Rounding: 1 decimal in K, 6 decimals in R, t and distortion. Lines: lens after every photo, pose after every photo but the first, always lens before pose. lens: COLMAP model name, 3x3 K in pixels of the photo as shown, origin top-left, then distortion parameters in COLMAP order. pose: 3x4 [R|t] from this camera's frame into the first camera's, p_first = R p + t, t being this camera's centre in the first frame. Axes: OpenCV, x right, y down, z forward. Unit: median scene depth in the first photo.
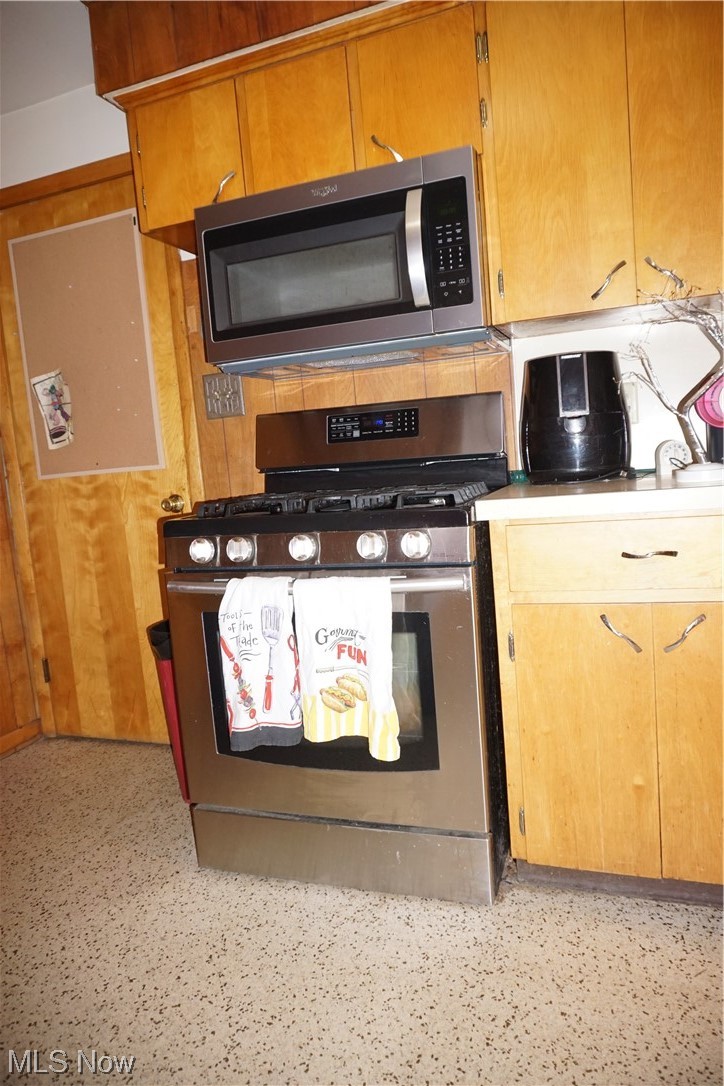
lens RADIAL K [[718.2, 0, 362.1], [0, 718.2, 533.1], [0, 0, 1]] dist [-0.056618, 0.035123]
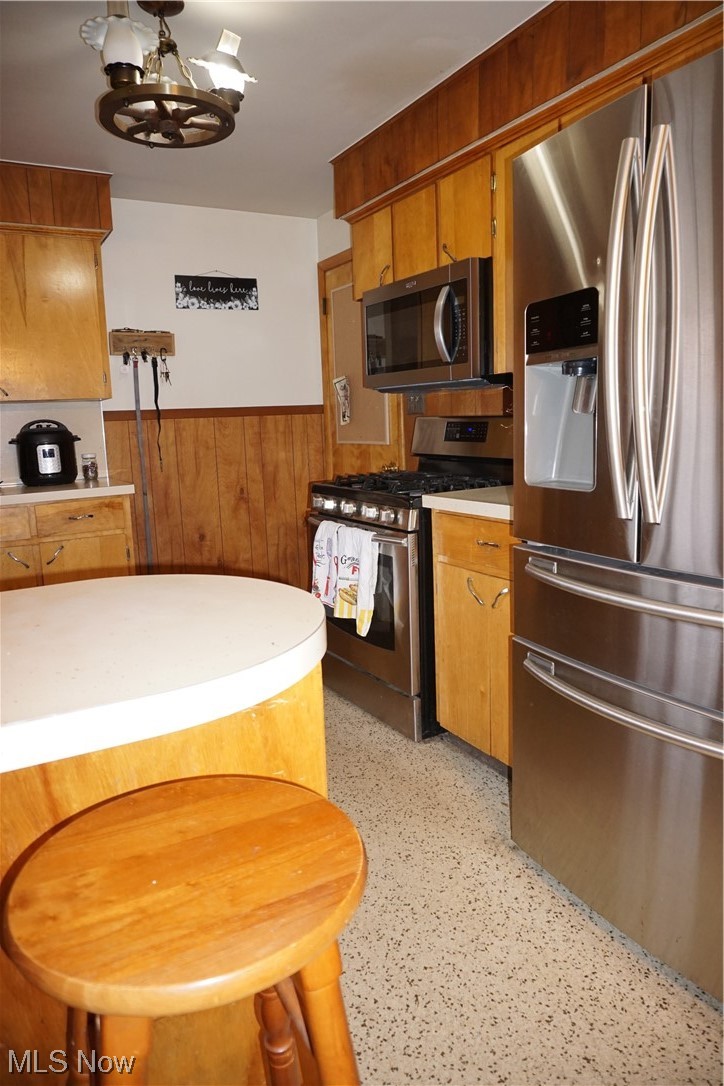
lens RADIAL K [[718.2, 0, 354.4], [0, 718.2, 527.5], [0, 0, 1]] dist [-0.056618, 0.035123]
pose [[0.759313, 0.151385, -0.632872, 1.018819], [-0.096272, 0.987994, 0.120825, -0.144673], [0.643565, -0.030817, 0.764771, -0.326886]]
